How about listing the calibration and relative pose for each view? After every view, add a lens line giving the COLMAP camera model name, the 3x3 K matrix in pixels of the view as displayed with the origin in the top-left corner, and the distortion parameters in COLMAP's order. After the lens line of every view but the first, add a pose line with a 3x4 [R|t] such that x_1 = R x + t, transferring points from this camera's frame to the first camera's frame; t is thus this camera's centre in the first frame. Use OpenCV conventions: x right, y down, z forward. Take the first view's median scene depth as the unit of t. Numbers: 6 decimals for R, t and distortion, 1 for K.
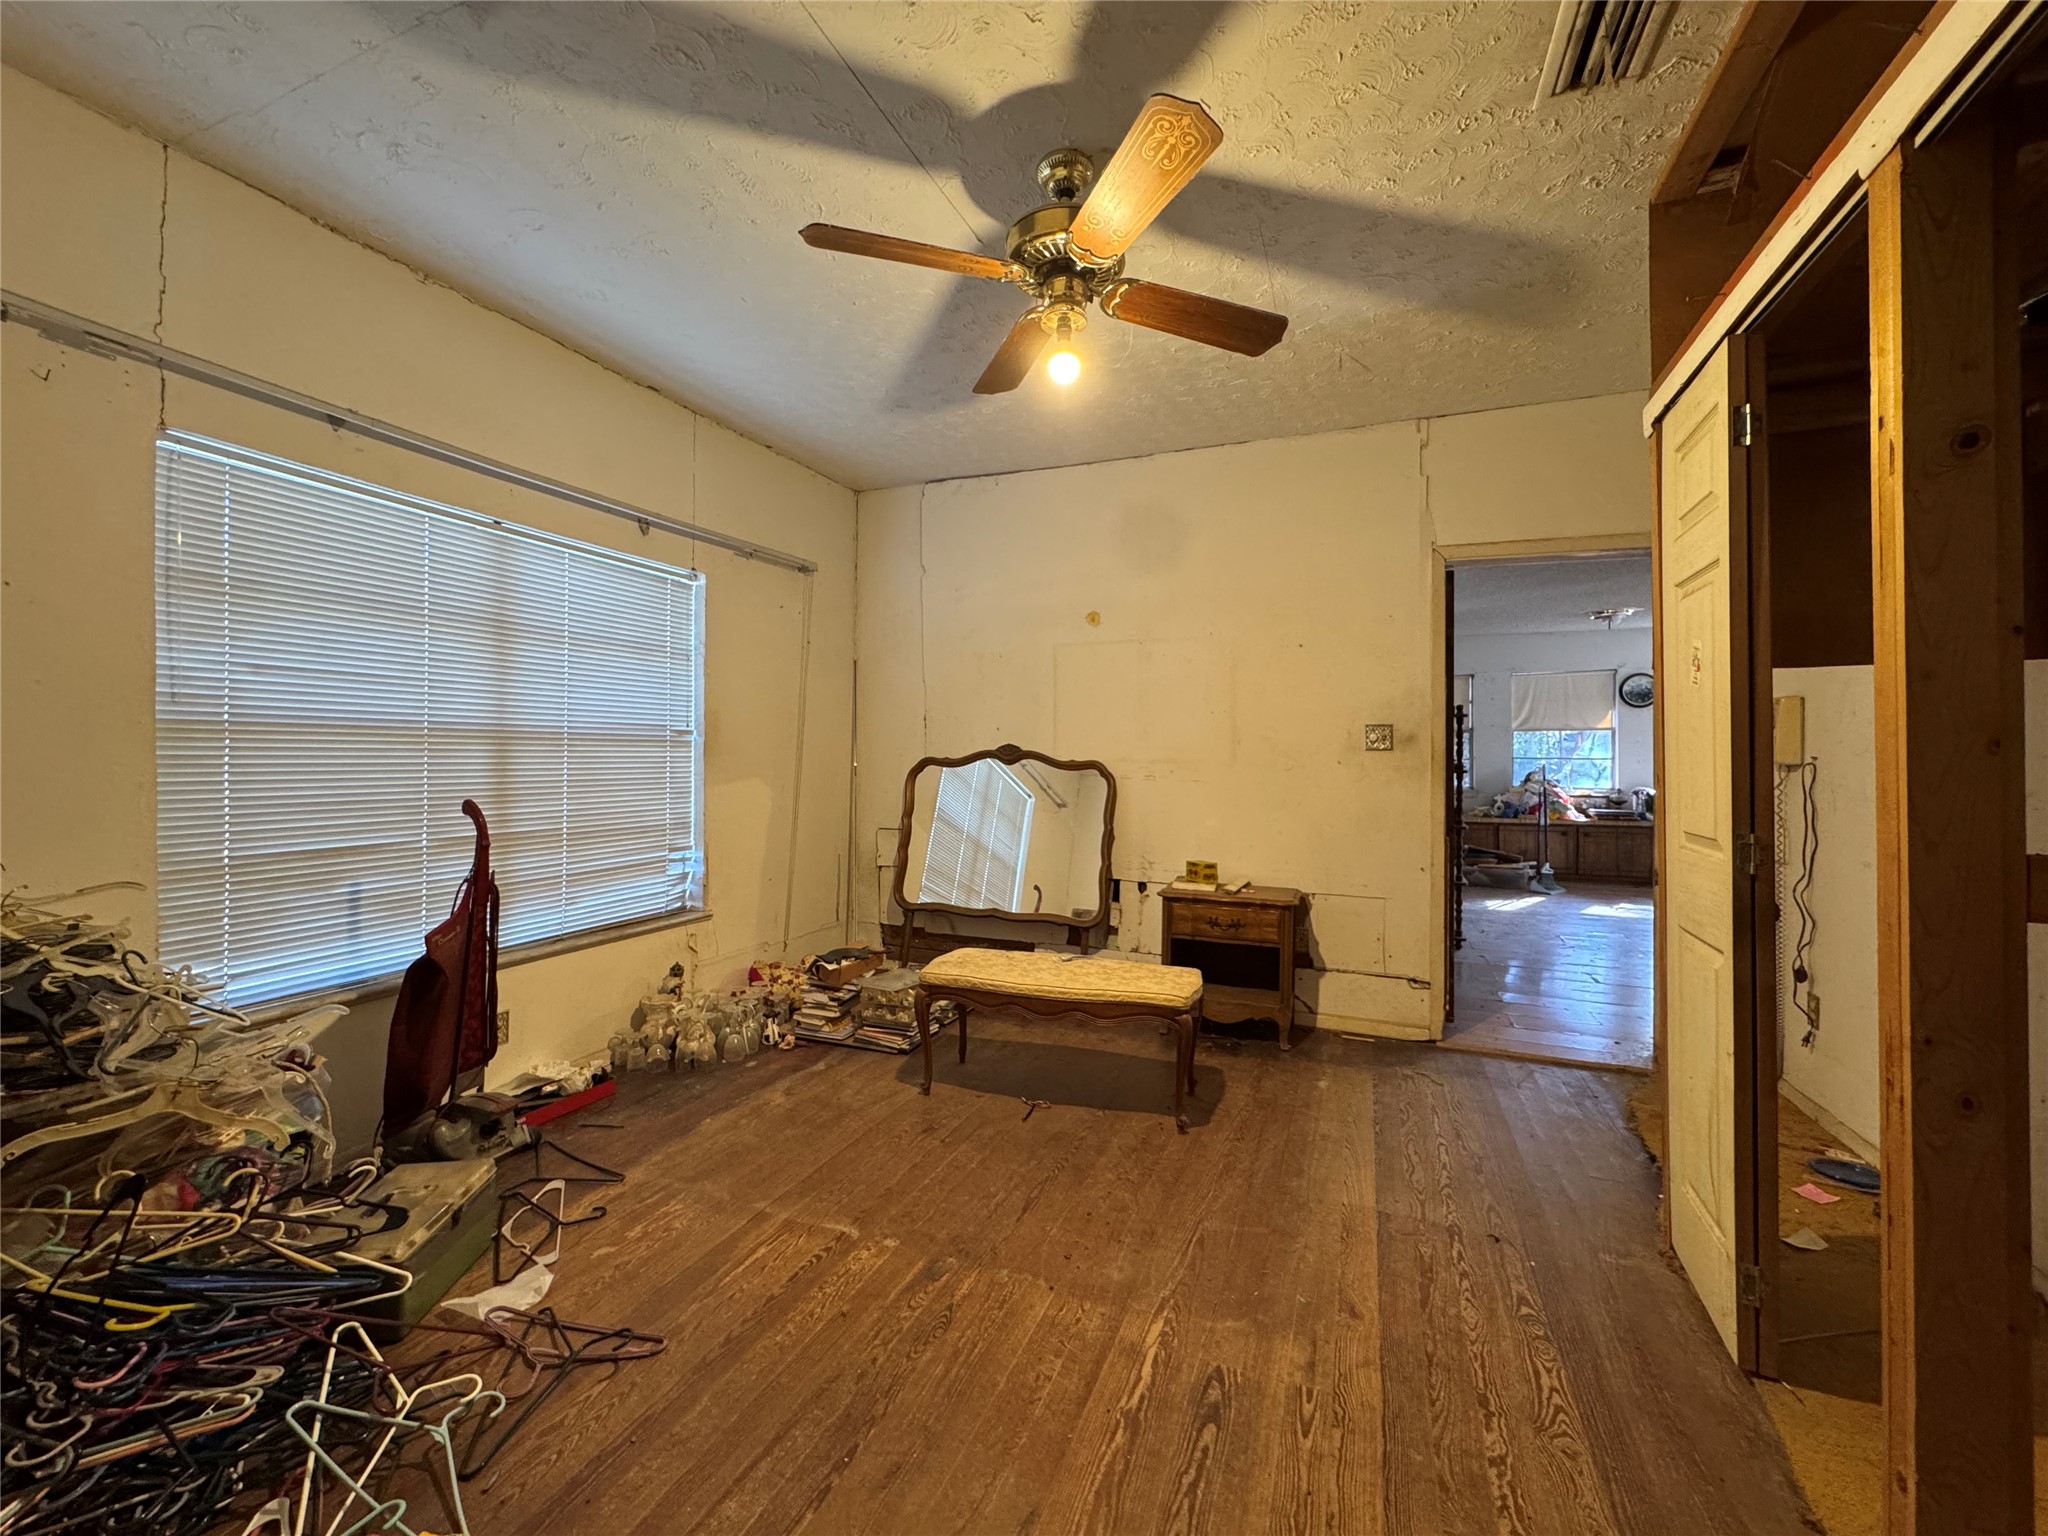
lens RADIAL K [[811.8, 0, 1024.0], [0, 811.8, 768.0], [0, 0, 1]] dist [-0.006075, 0.000158]
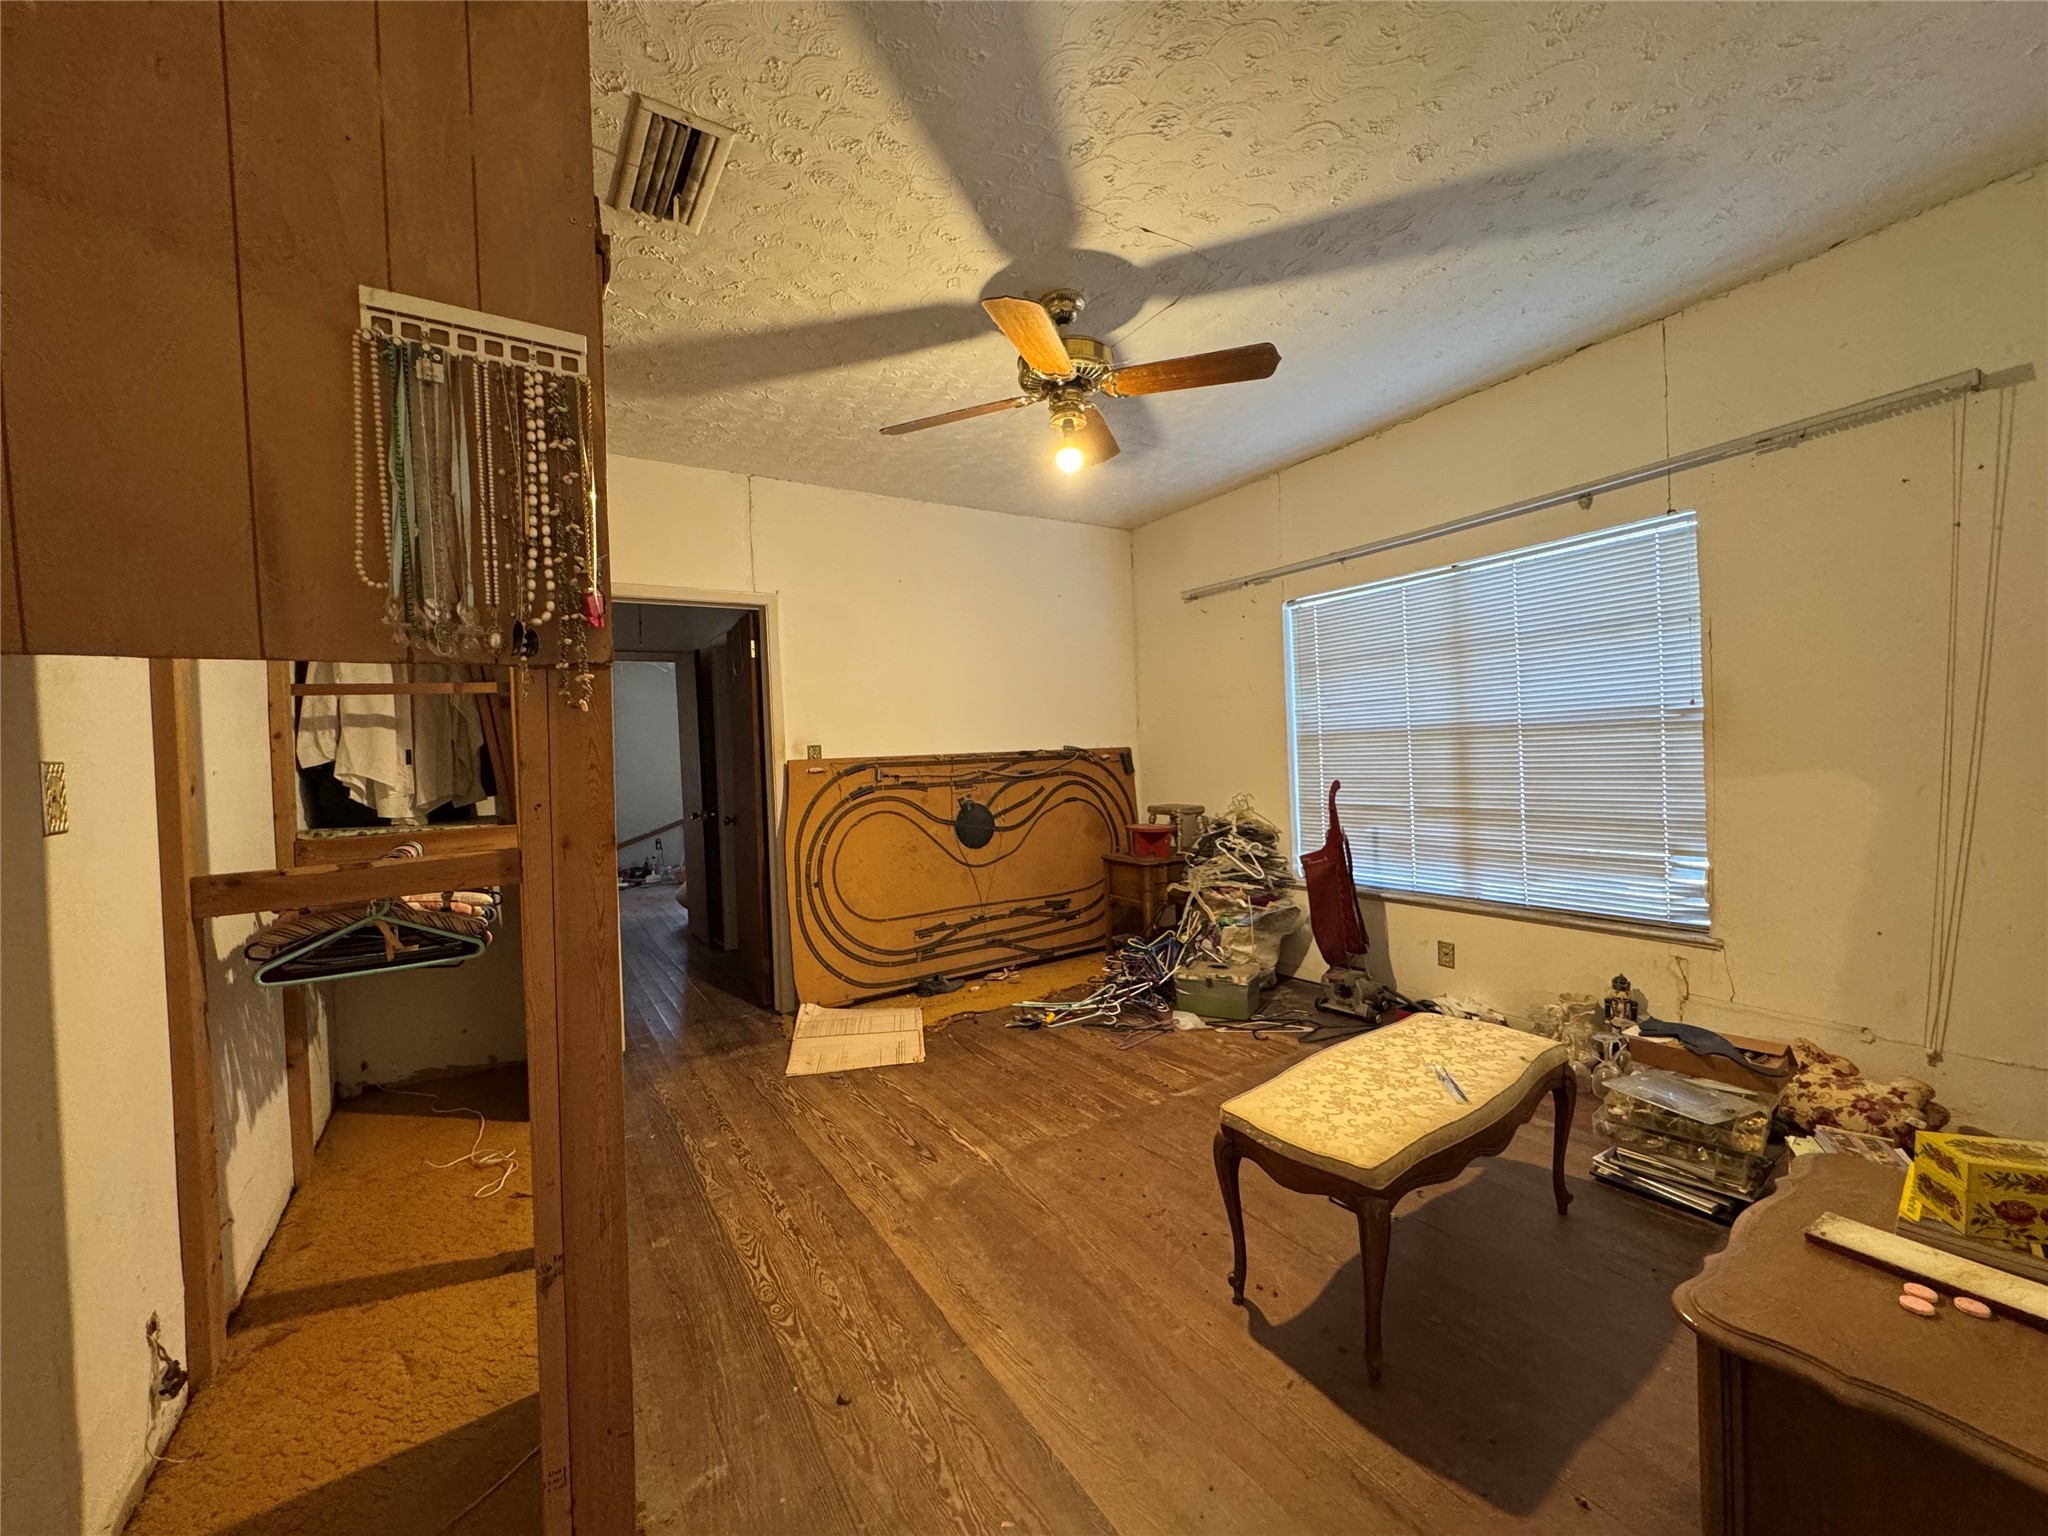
lens RADIAL K [[811.8, 0, 1024.0], [0, 811.8, 768.0], [0, 0, 1]] dist [-0.006075, 0.000158]
pose [[-0.567491, 0.036999, -0.822548, 1.071254], [0.030578, 0.999248, 0.023851, -0.045534], [0.822812, -0.011617, -0.568195, 1.548391]]
